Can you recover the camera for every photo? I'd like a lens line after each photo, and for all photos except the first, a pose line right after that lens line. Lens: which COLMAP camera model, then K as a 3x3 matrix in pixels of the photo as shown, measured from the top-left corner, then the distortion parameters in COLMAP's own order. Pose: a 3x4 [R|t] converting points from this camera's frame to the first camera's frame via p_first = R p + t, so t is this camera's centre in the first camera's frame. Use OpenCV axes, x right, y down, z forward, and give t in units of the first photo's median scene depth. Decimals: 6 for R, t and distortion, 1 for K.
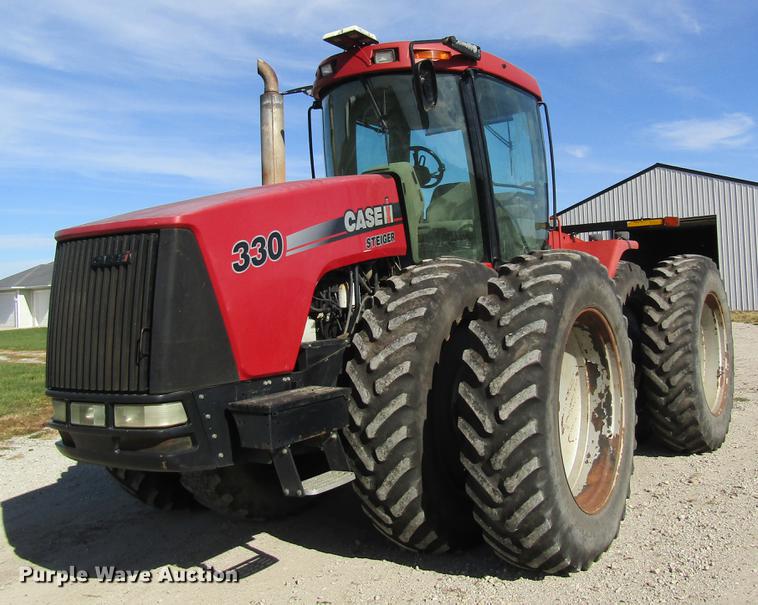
lens RADIAL K [[772.0, 0, 412.5], [0, 772.0, 267.6], [0, 0, 1]] dist [-0.005606, 0.014031]
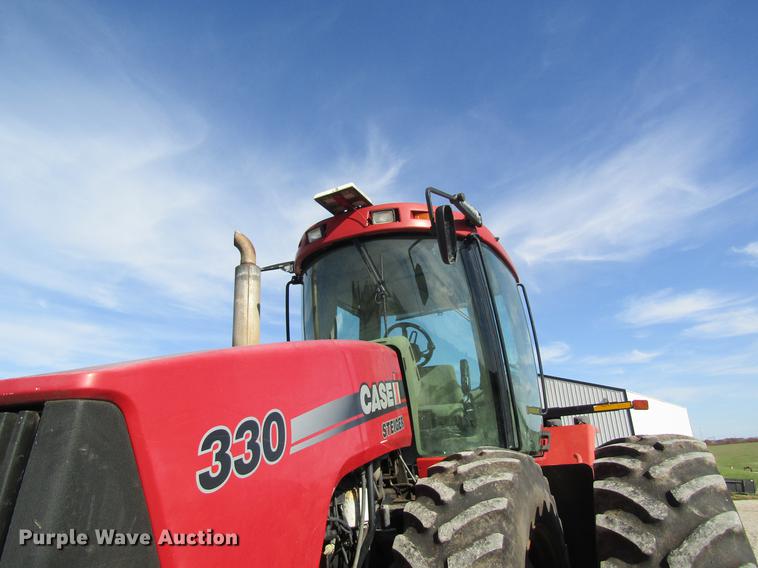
lens RADIAL K [[538.8, 0, 379.0], [0, 538.8, 284.0], [0, 0, 1]] dist [-0.003600, -0.001098]
pose [[0.994424, 0.014224, 0.104496, -0.122000], [0.017315, 0.955394, -0.294827, -0.014208], [-0.104029, 0.294992, 0.949820, 0.487981]]
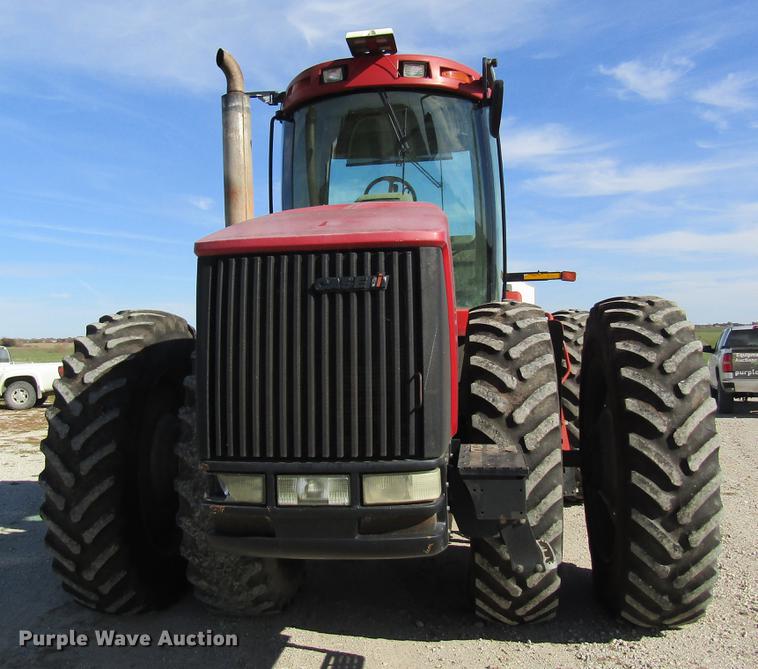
lens RADIAL K [[813.6, 0, 361.2], [0, 813.6, 333.9], [0, 0, 1]] dist [-0.014347, 0.030522]
pose [[0.912075, 0.021333, 0.409468, -0.533400], [-0.026273, 0.999634, 0.006441, 0.025428], [-0.409181, -0.016632, 0.912302, 0.202591]]
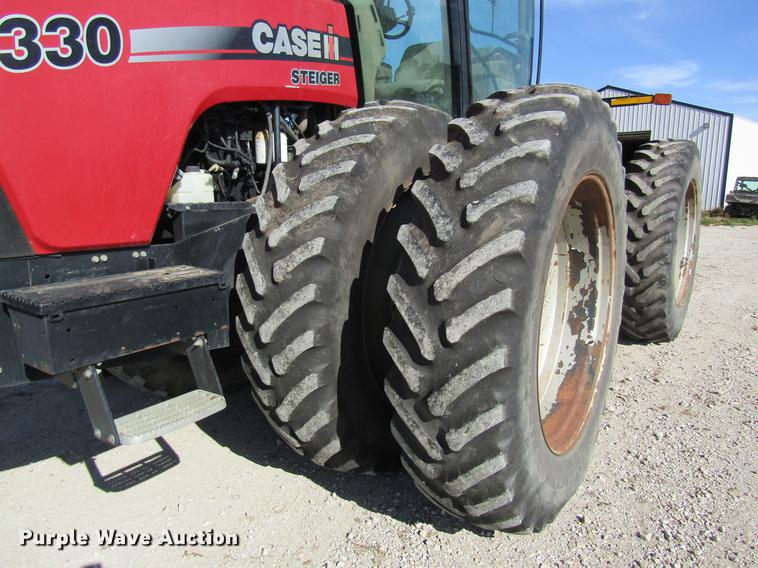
lens RADIAL K [[538.8, 0, 379.0], [0, 538.8, 284.0], [0, 0, 1]] dist [-0.003600, -0.001098]
pose [[0.997382, 0.056037, -0.045712, 0.061170], [-0.045079, 0.976031, 0.212912, 0.051404], [0.056547, -0.210294, 0.976002, 0.469721]]
